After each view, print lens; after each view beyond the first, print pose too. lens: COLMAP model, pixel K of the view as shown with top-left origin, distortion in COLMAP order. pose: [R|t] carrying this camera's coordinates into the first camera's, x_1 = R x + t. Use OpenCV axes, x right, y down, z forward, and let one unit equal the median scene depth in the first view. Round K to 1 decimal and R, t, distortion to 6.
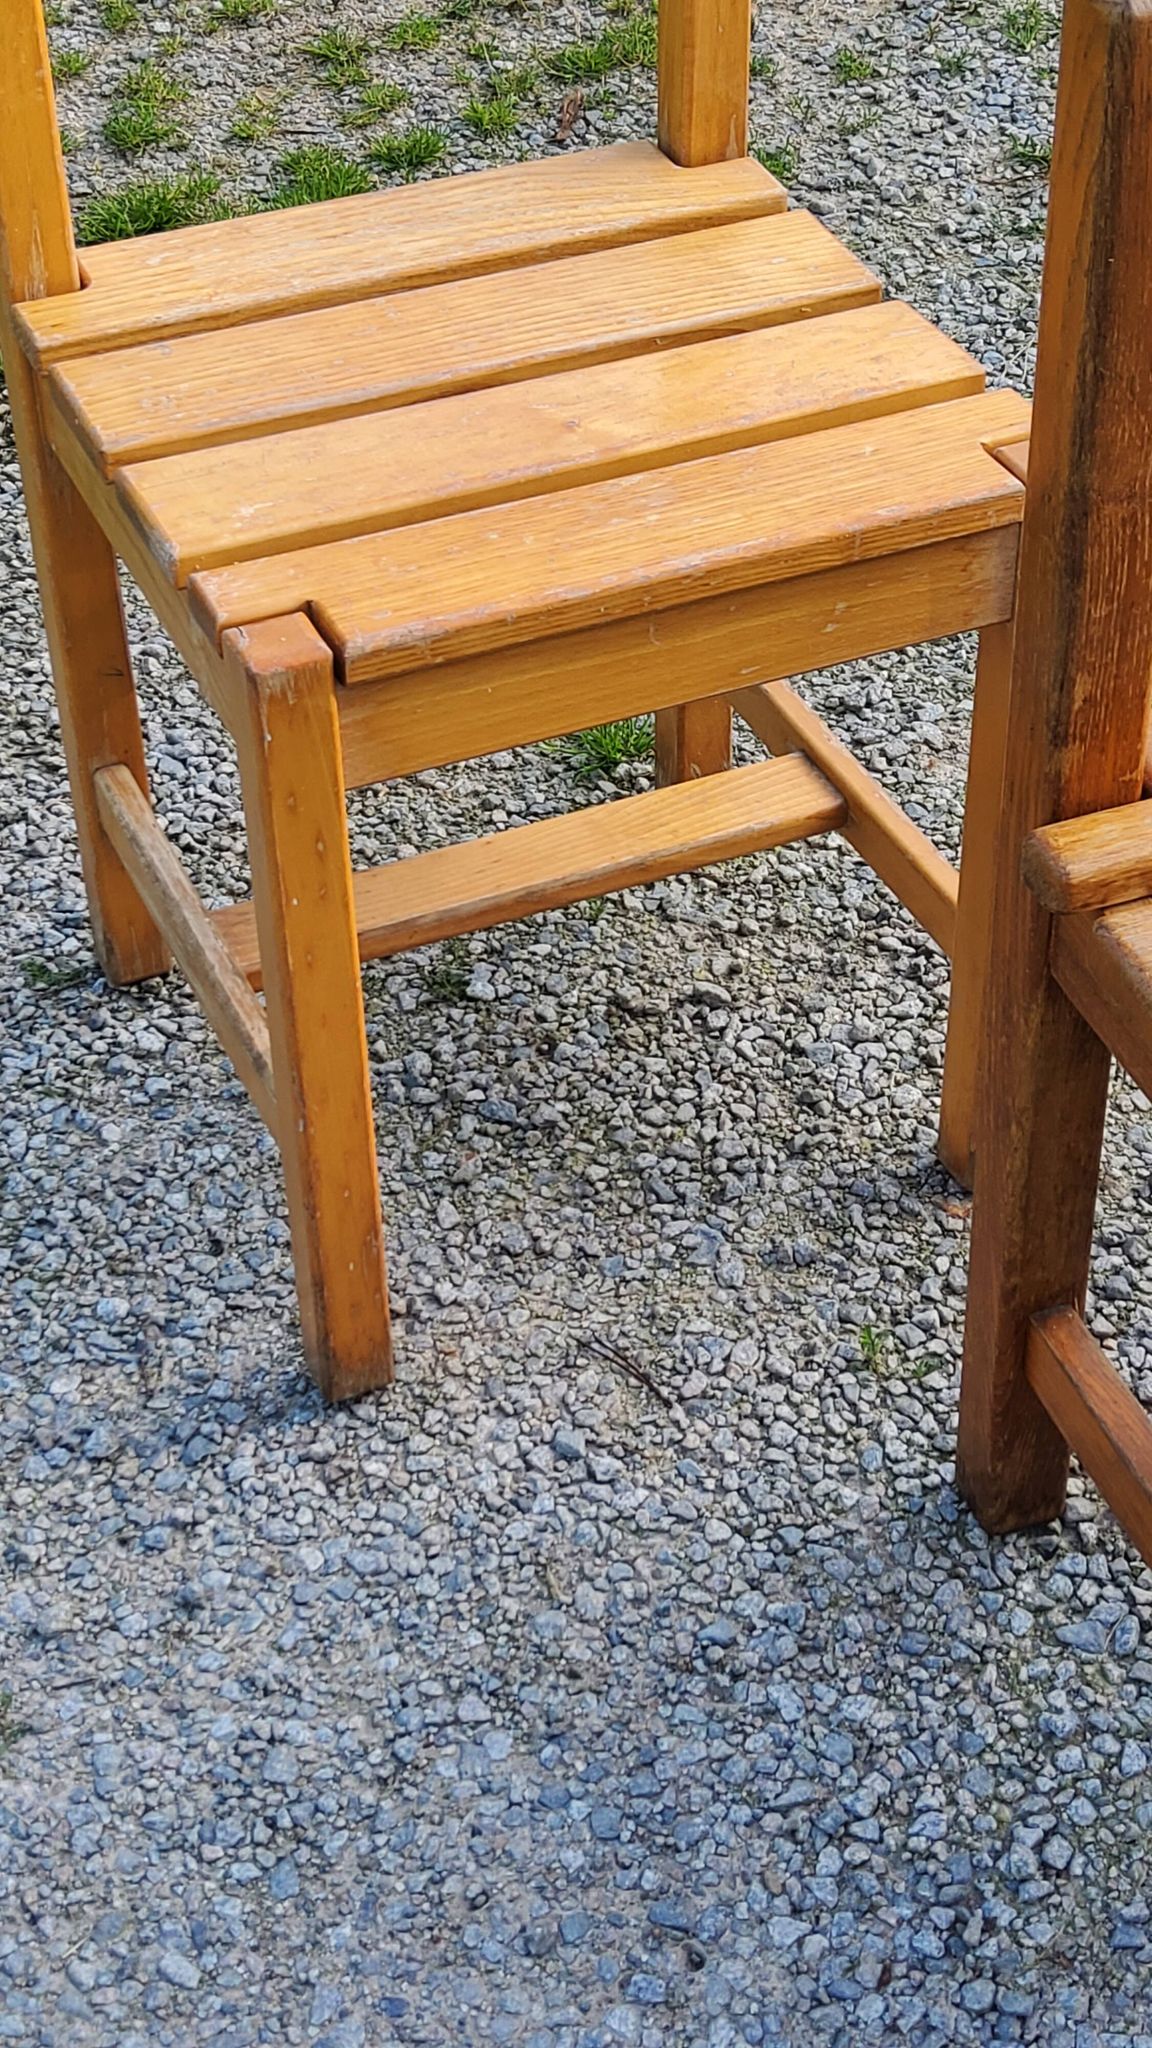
lens RADIAL K [[3048.6, 0, 590.3], [0, 3048.6, 994.7], [0, 0, 1]] dist [0.114636, 0.000000]
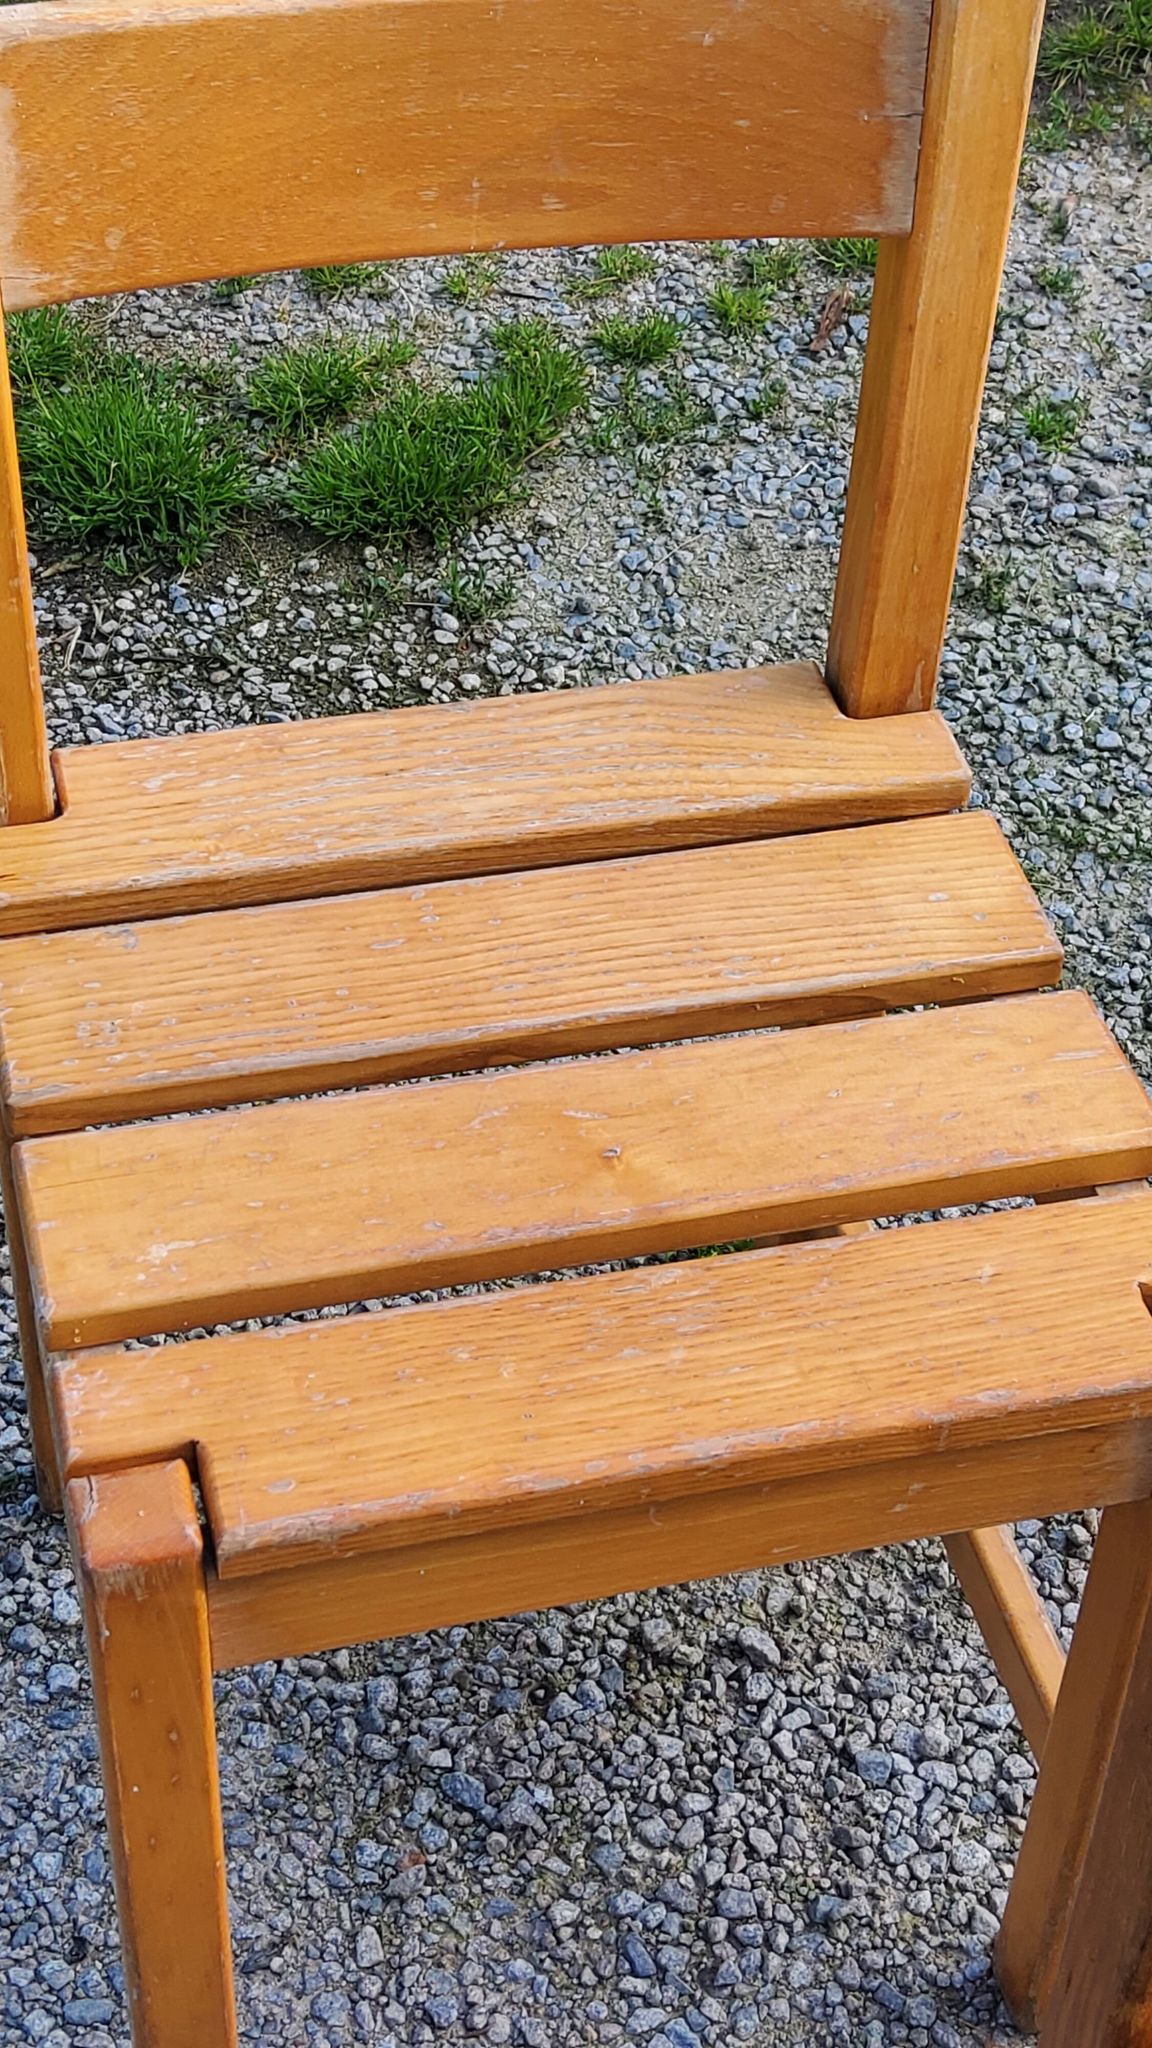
lens RADIAL K [[3048.6, 0, 596.0], [0, 3048.6, 997.5], [0, 0, 1]] dist [0.114636, 0.000000]
pose [[0.985757, 0.149951, -0.076144, 0.036719], [-0.144915, 0.987114, 0.067869, -0.240051], [0.085340, -0.055868, 0.994784, 0.211404]]
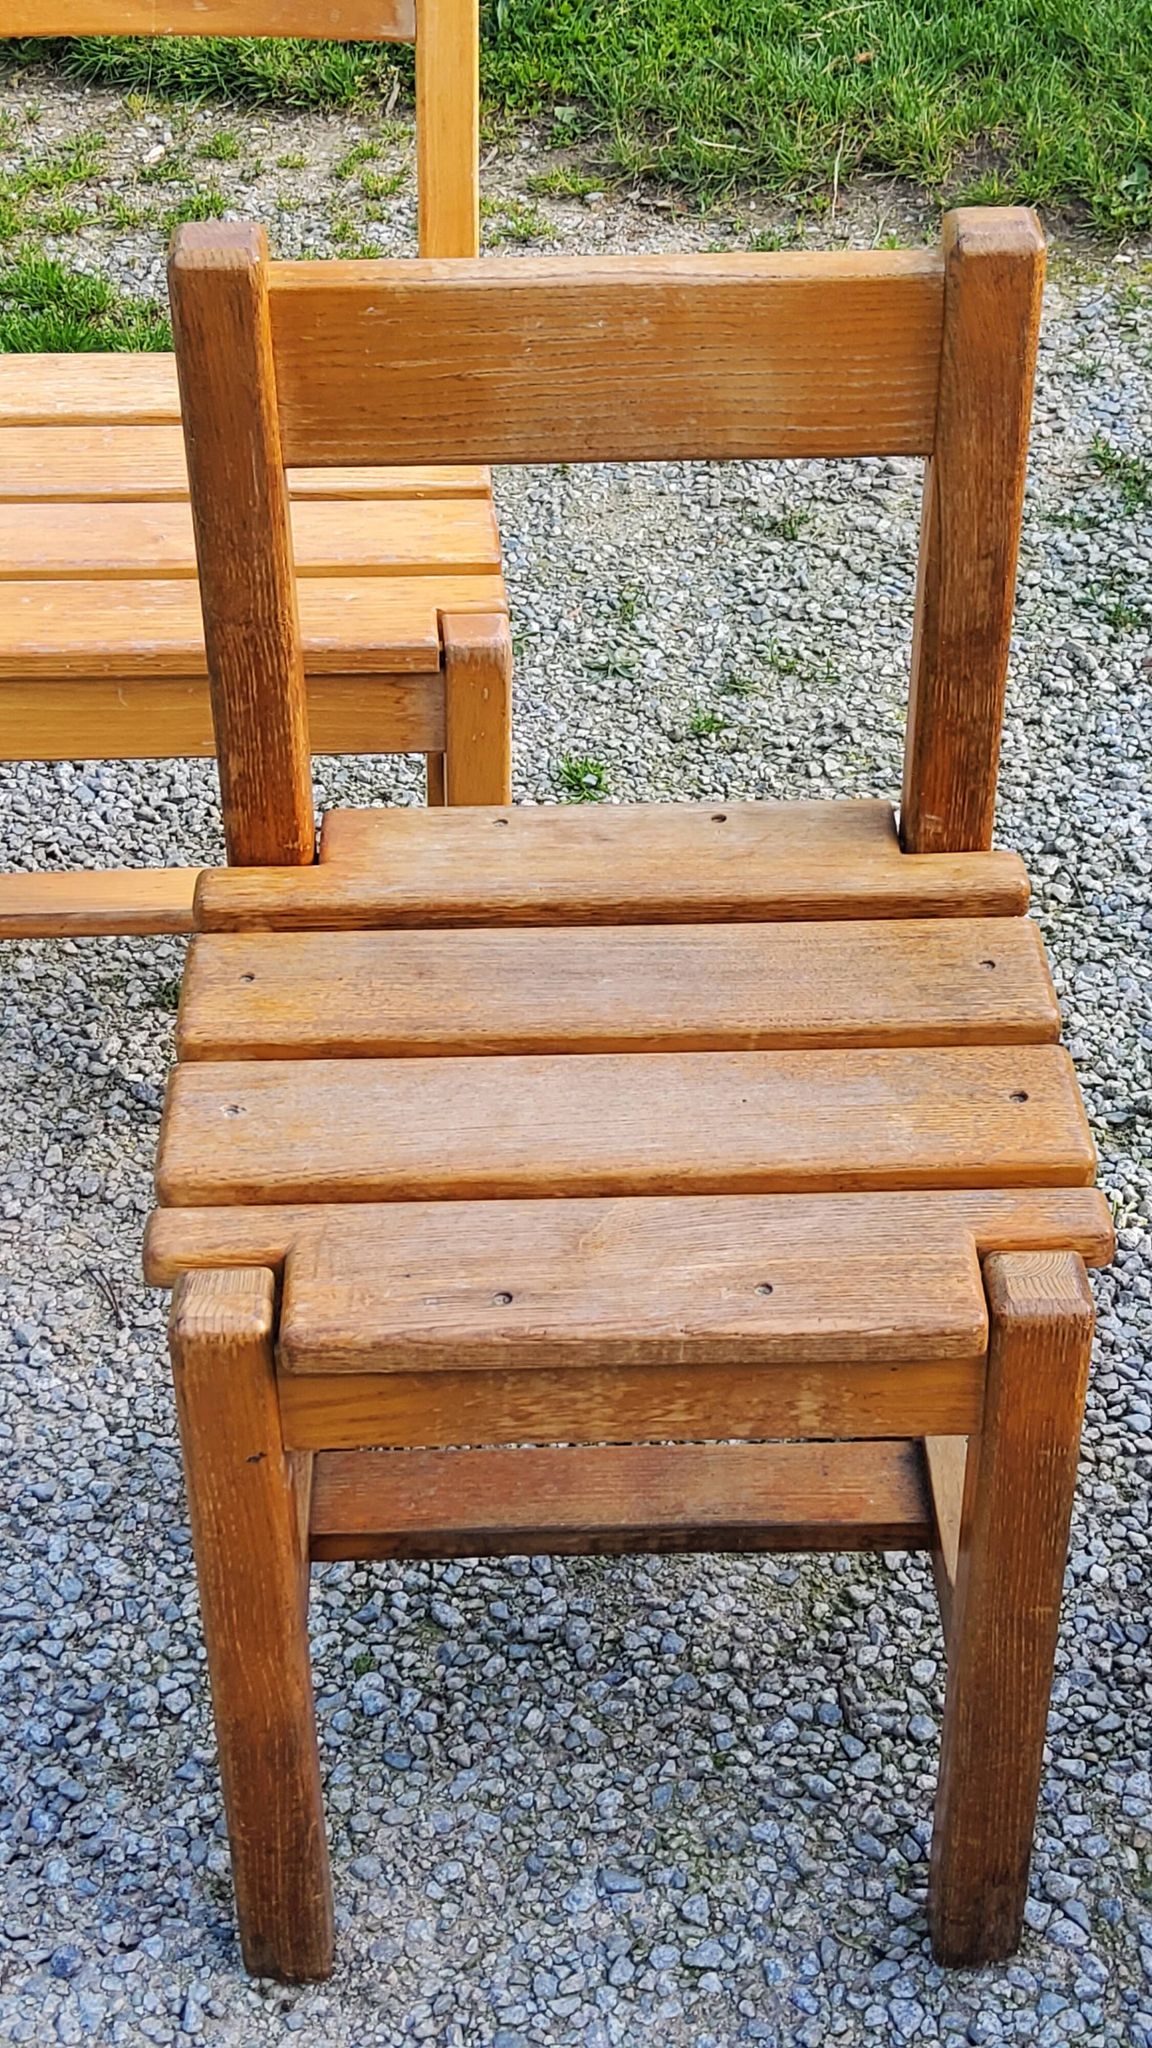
lens RADIAL K [[3048.6, 0, 582.9], [0, 3048.6, 1005.5], [0, 0, 1]] dist [0.114636, 0.000000]
pose [[0.943491, 0.213403, -0.253542, 0.459807], [-0.230742, 0.972177, -0.040379, 0.013449], [0.237870, 0.096600, 0.966481, -0.156881]]
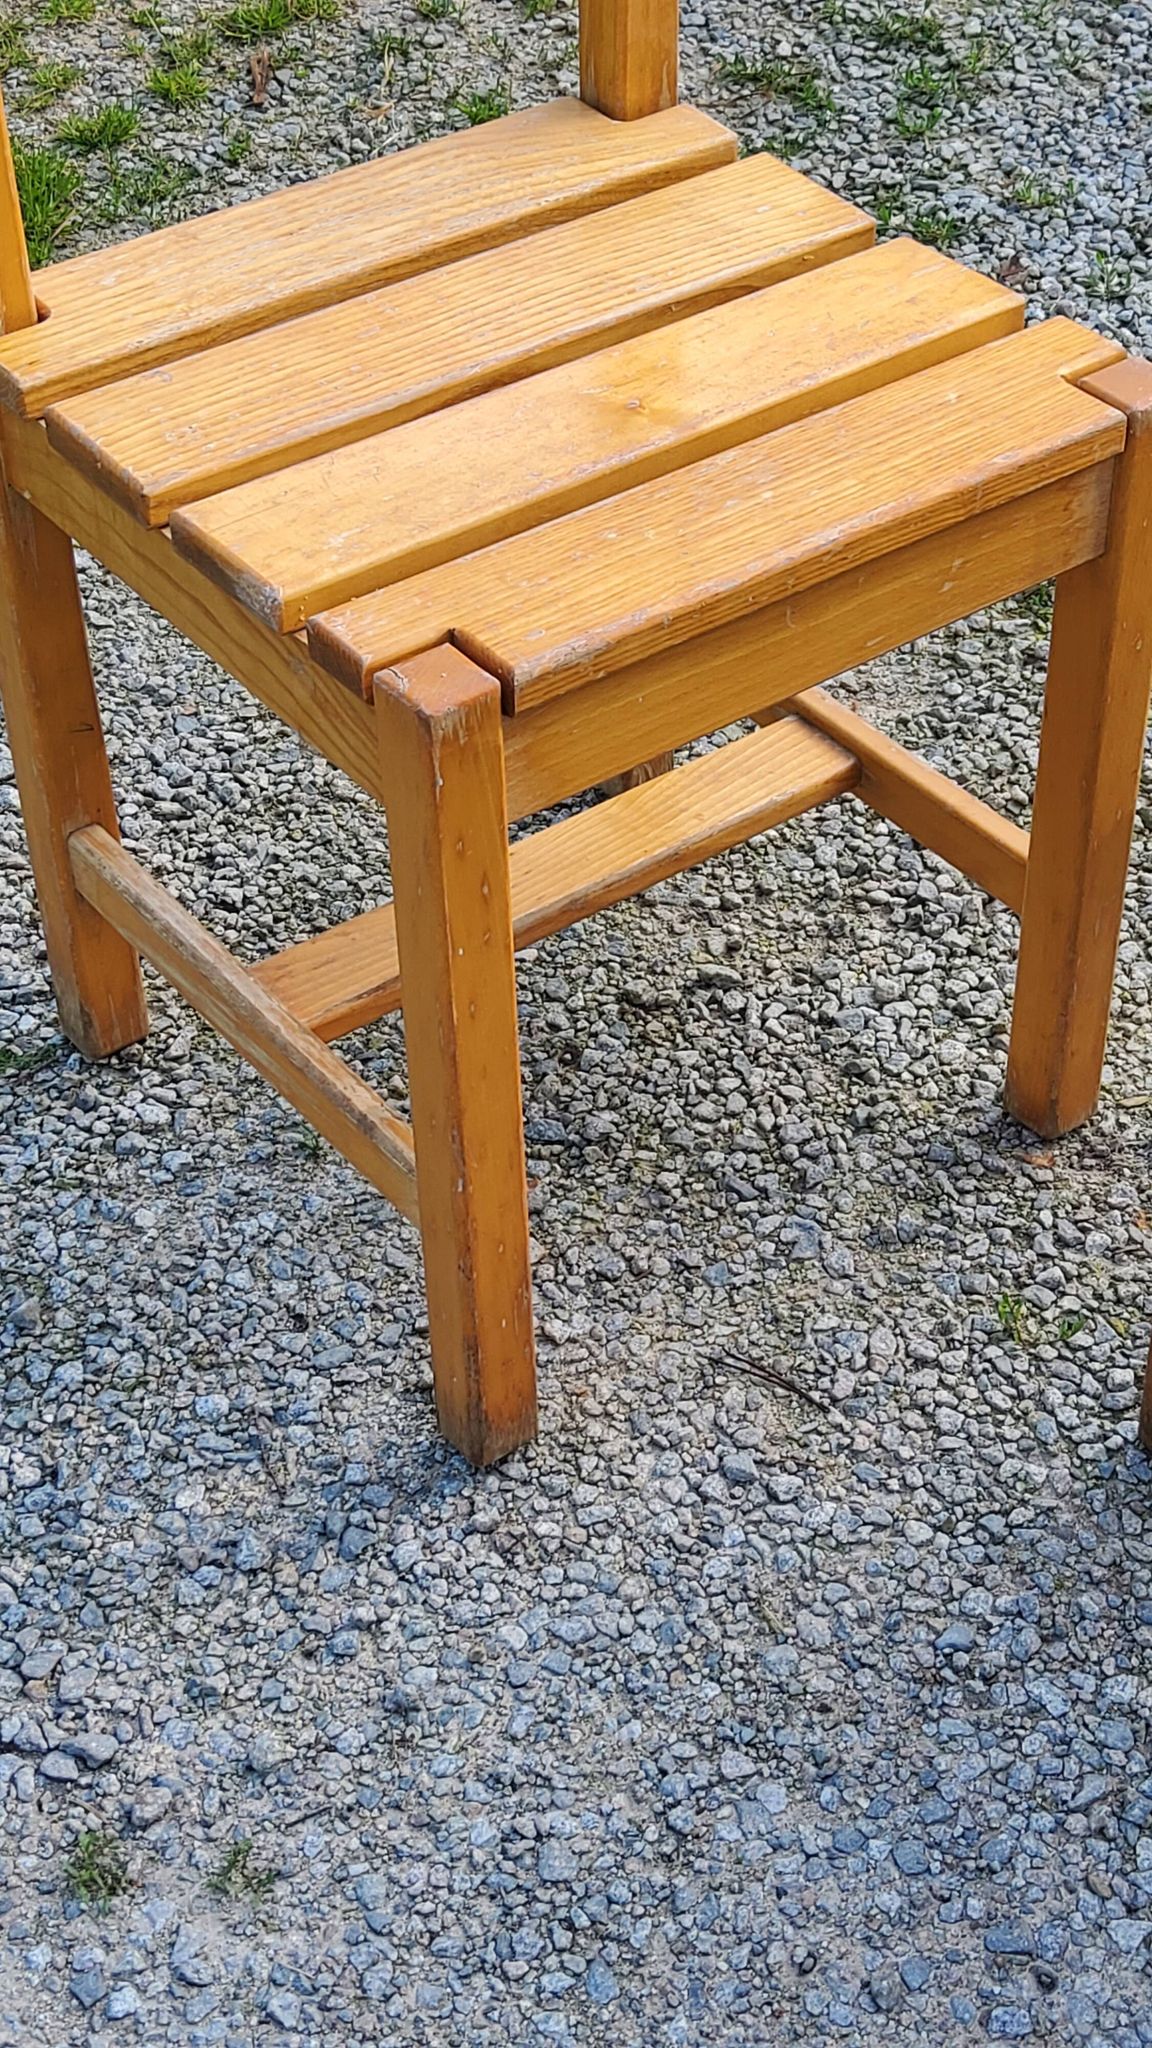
lens RADIAL K [[3048.6, 0, 589.7], [0, 3048.6, 1003.1], [0, 0, 1]] dist [0.114636, 0.000000]
pose [[0.975150, -0.146773, 0.165955, -0.175997], [0.142830, 0.989110, 0.035515, -0.034674], [-0.169360, -0.010929, 0.985494, 0.062411]]
